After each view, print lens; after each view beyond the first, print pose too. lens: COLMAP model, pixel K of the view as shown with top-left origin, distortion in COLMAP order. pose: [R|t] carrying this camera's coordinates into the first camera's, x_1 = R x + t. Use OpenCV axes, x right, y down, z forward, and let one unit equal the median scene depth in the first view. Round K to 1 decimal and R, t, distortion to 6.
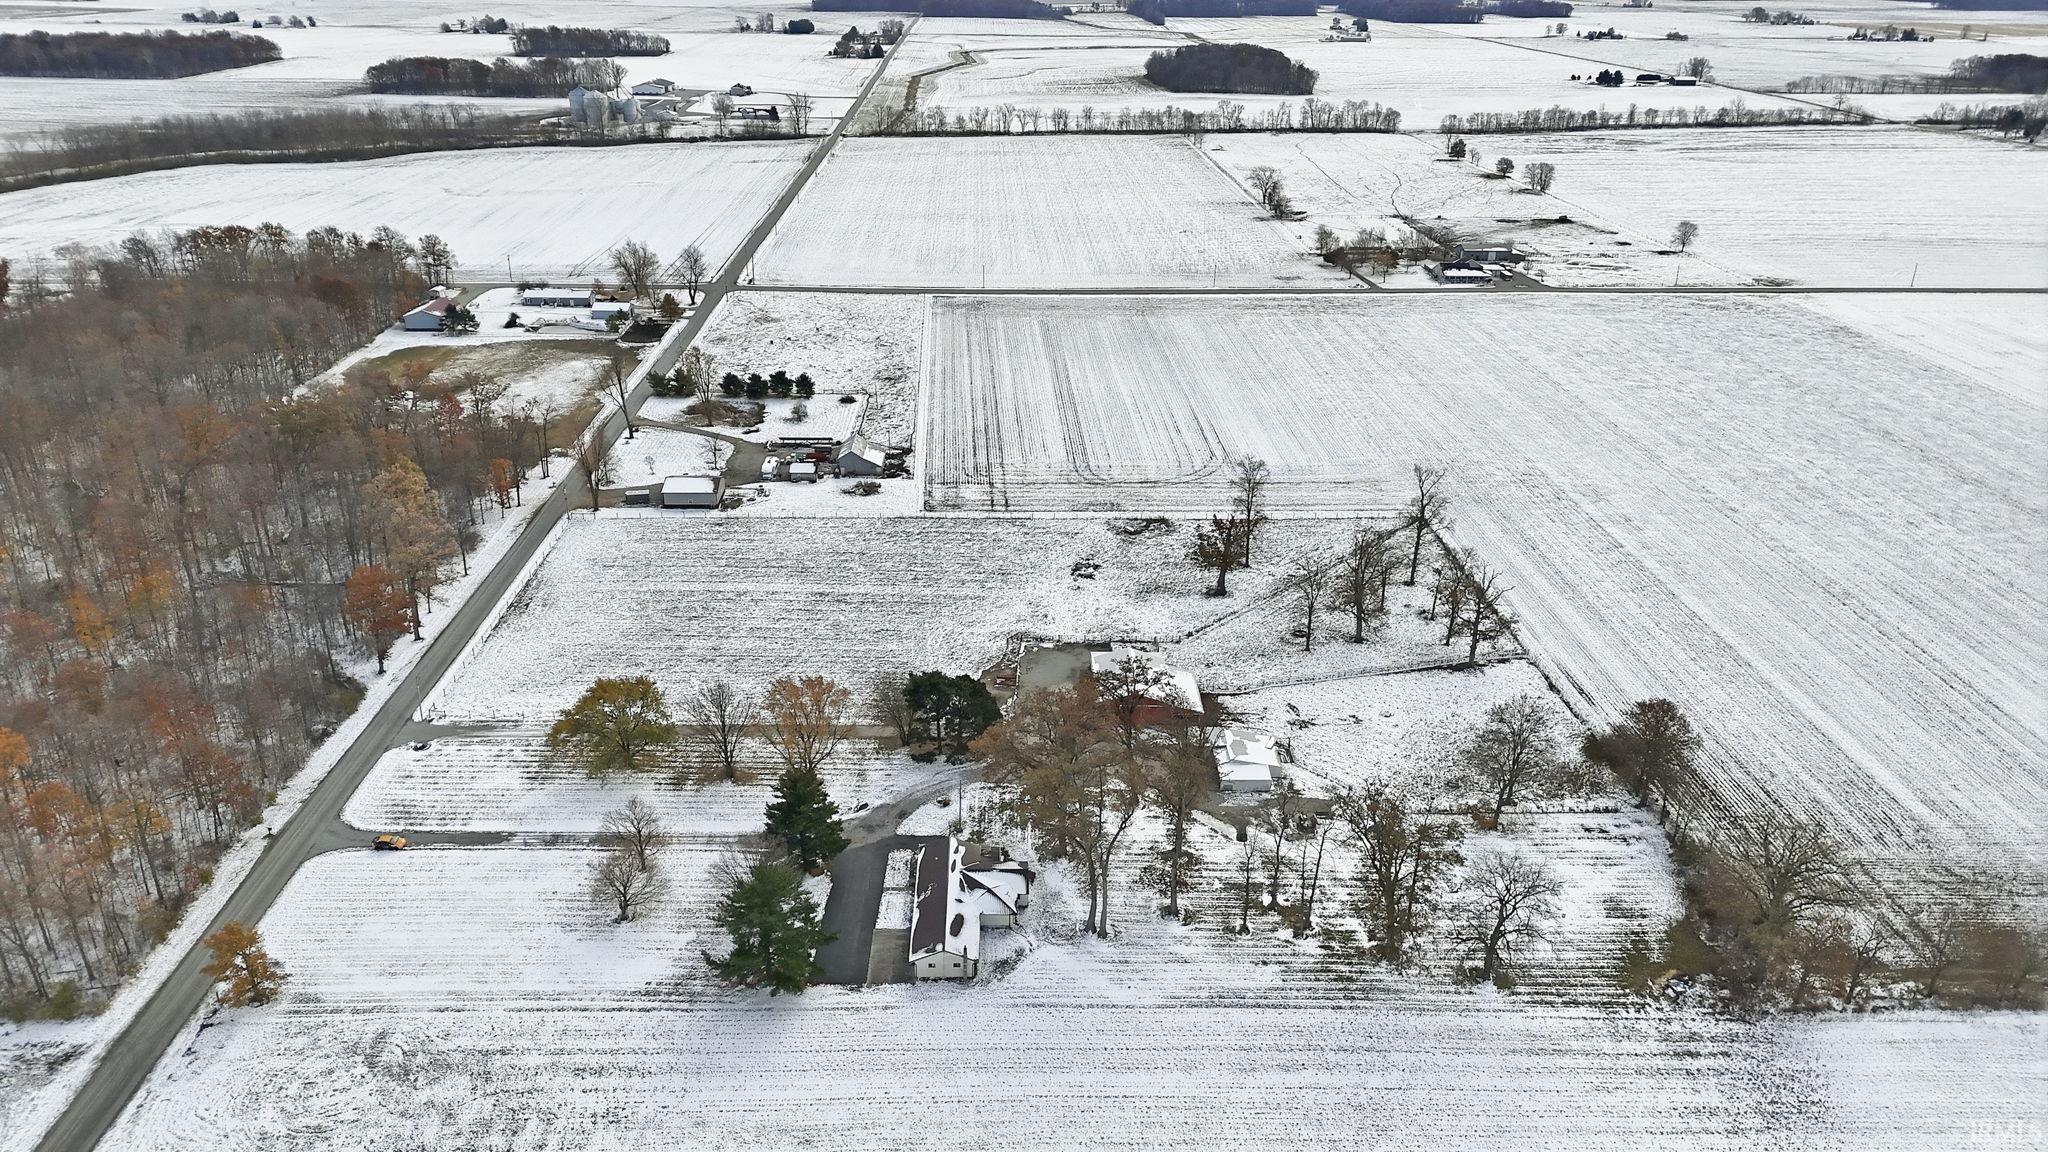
lens RADIAL K [[1414.5, 0, 1016.9], [0, 1414.5, 580.6], [0, 0, 1]] dist [0.093425, -0.103557]
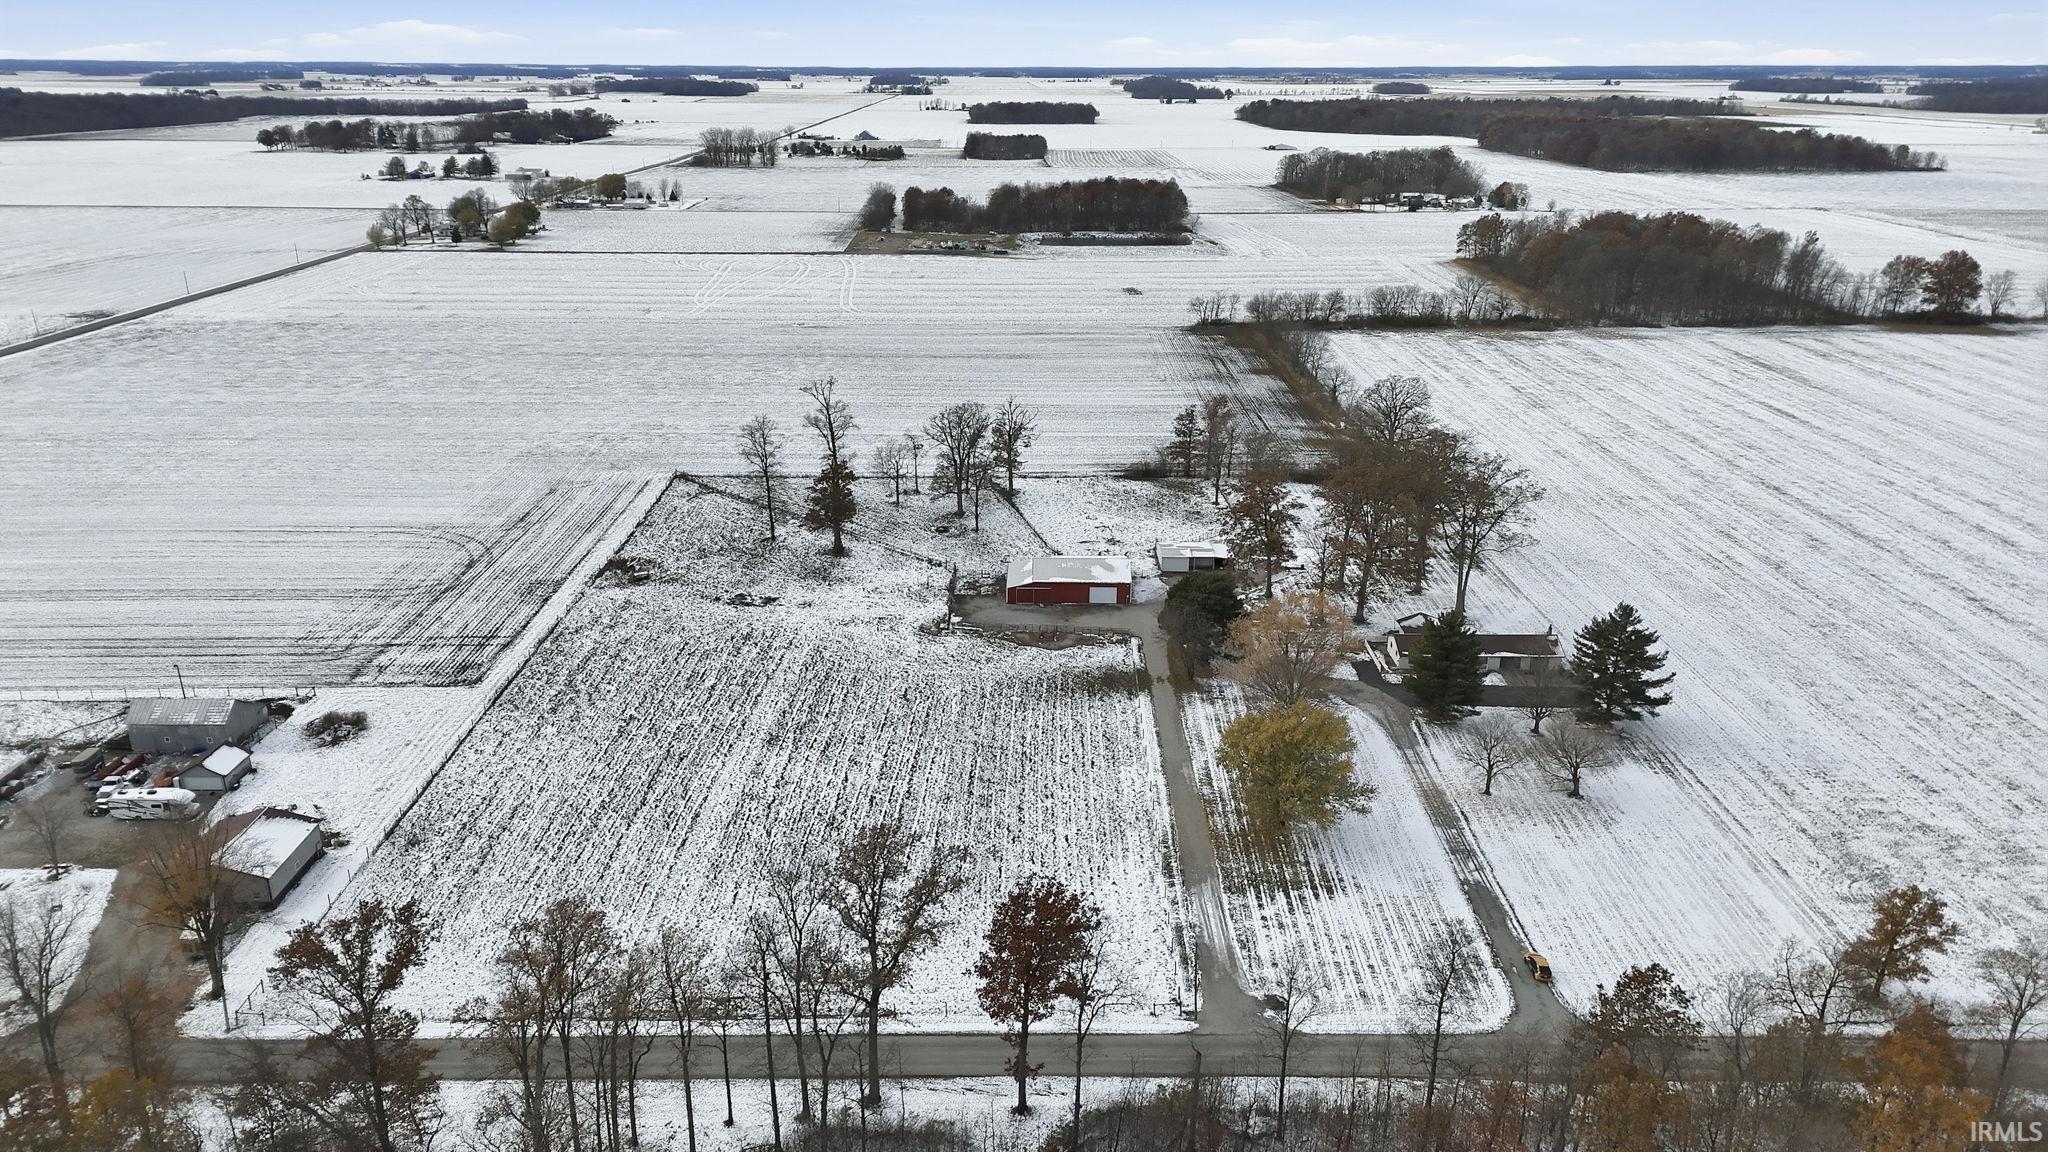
lens RADIAL K [[1414.5, 0, 1016.9], [0, 1414.5, 580.6], [0, 0, 1]] dist [0.093425, -0.103557]
pose [[0.015204, -0.348987, 0.937004, -0.737448], [0.403640, 0.859504, 0.313573, -0.219224], [-0.914791, 0.373445, 0.153933, 0.746950]]
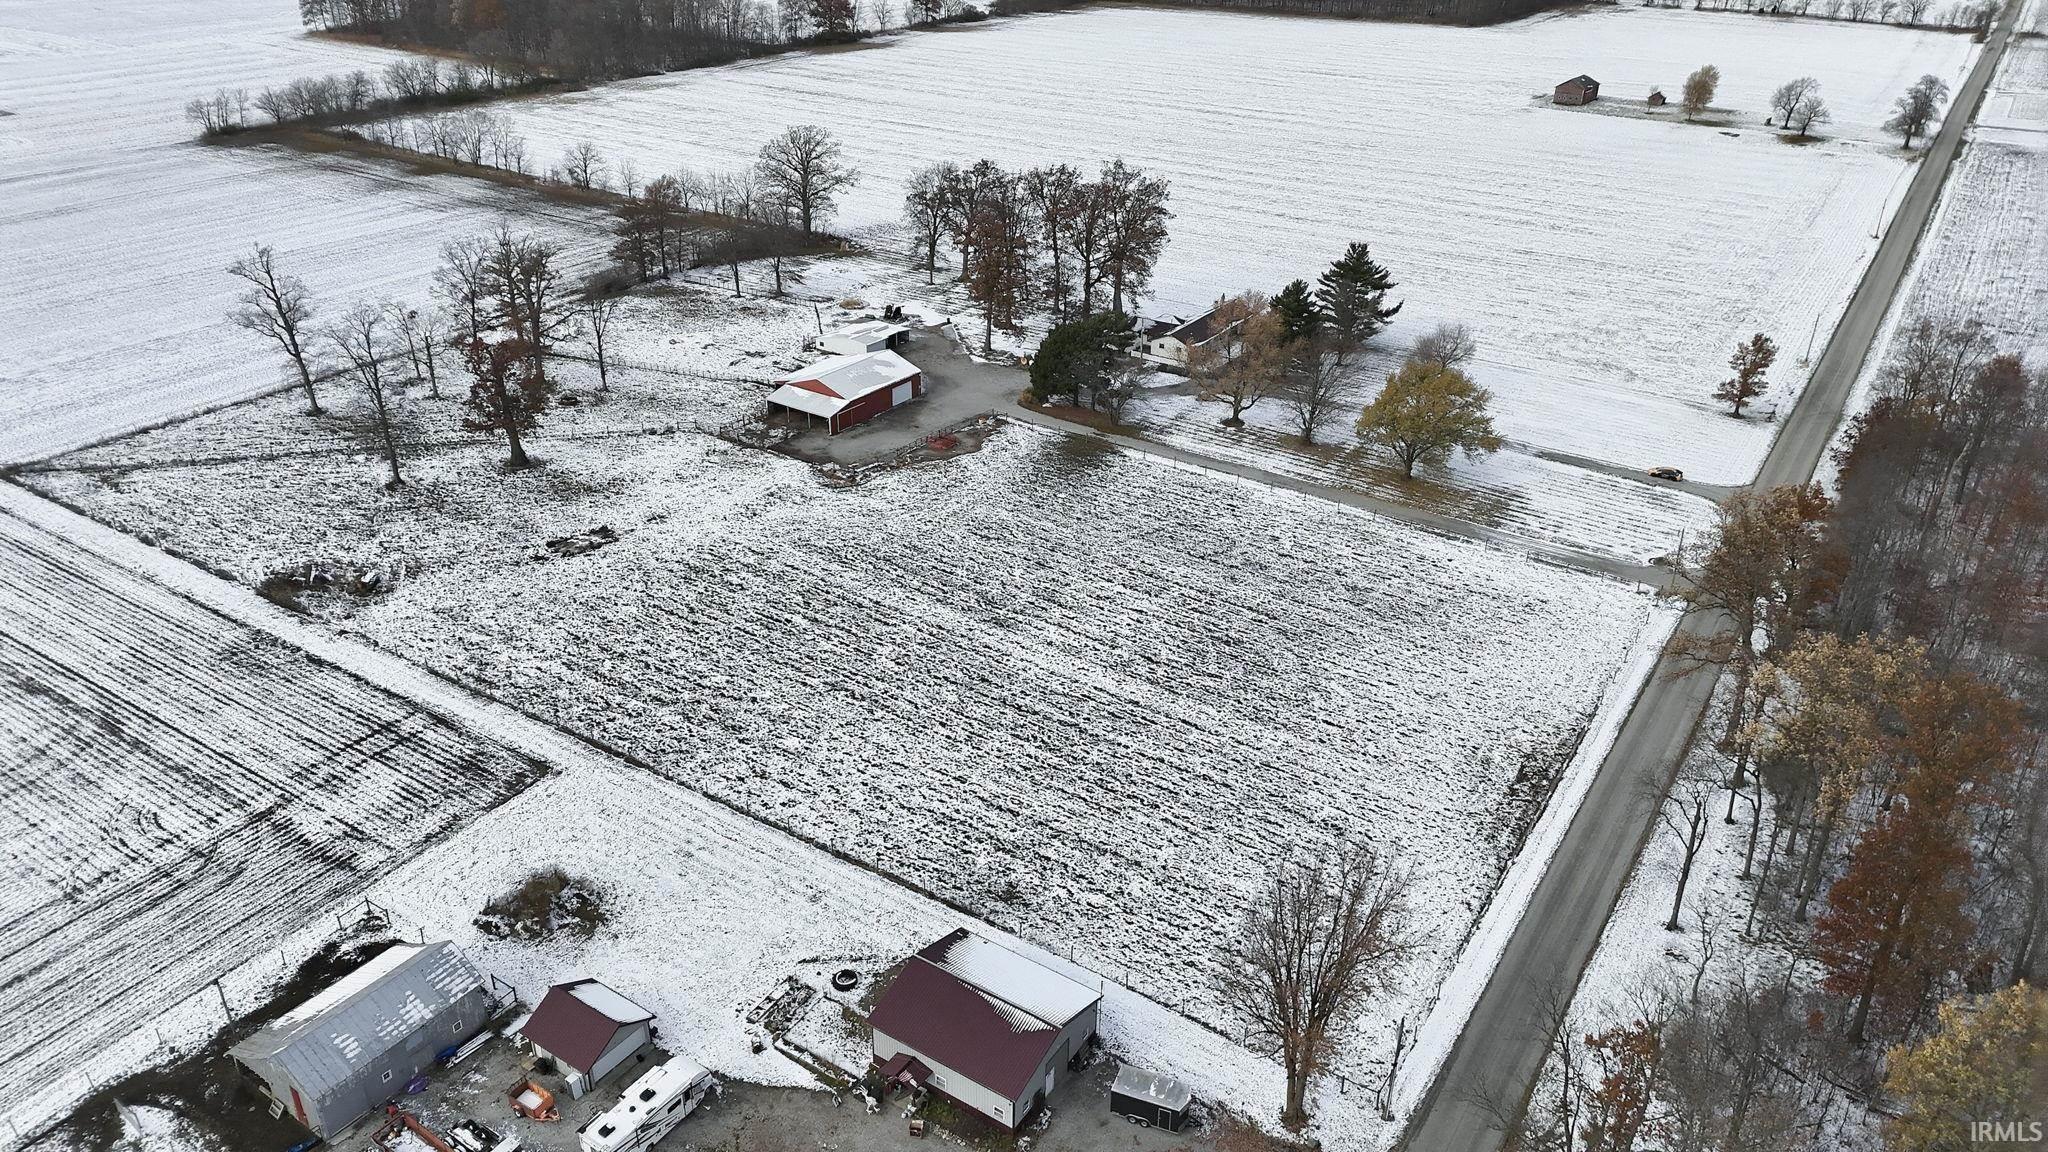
lens RADIAL K [[1414.5, 0, 1016.9], [0, 1414.5, 580.6], [0, 0, 1]] dist [0.093425, -0.103557]
pose [[-0.819580, -0.280976, 0.499341, -0.411678], [0.216935, 0.654451, 0.724316, -0.398837], [-0.530309, 0.701959, -0.475421, 1.230932]]
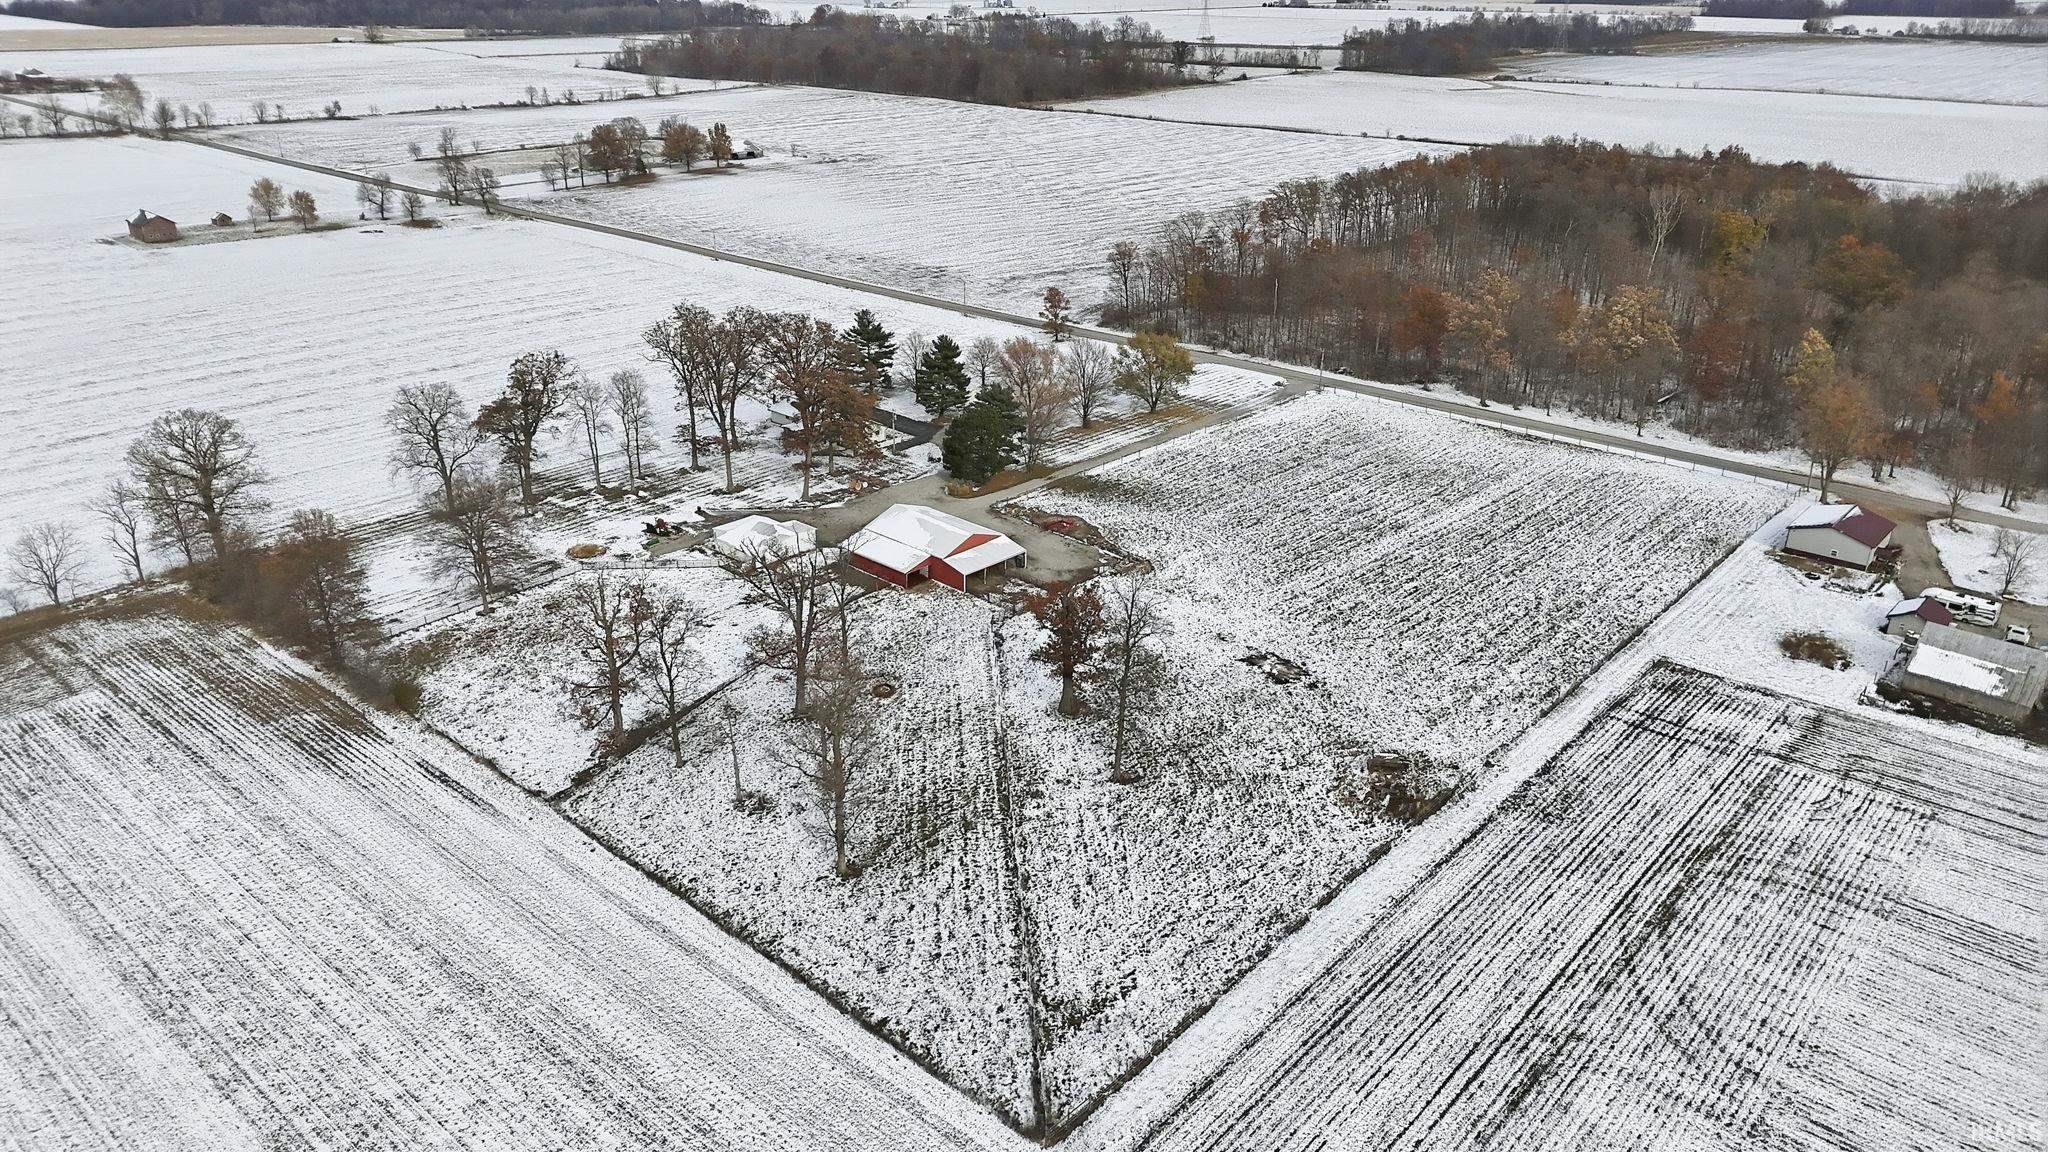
lens RADIAL K [[1414.5, 0, 1016.9], [0, 1414.5, 580.6], [0, 0, 1]] dist [0.093425, -0.103557]
pose [[-0.686074, 0.281774, -0.670750, 0.534179], [-0.304285, 0.726307, 0.616351, -0.383736], [0.660842, 0.626962, -0.412561, 1.184837]]
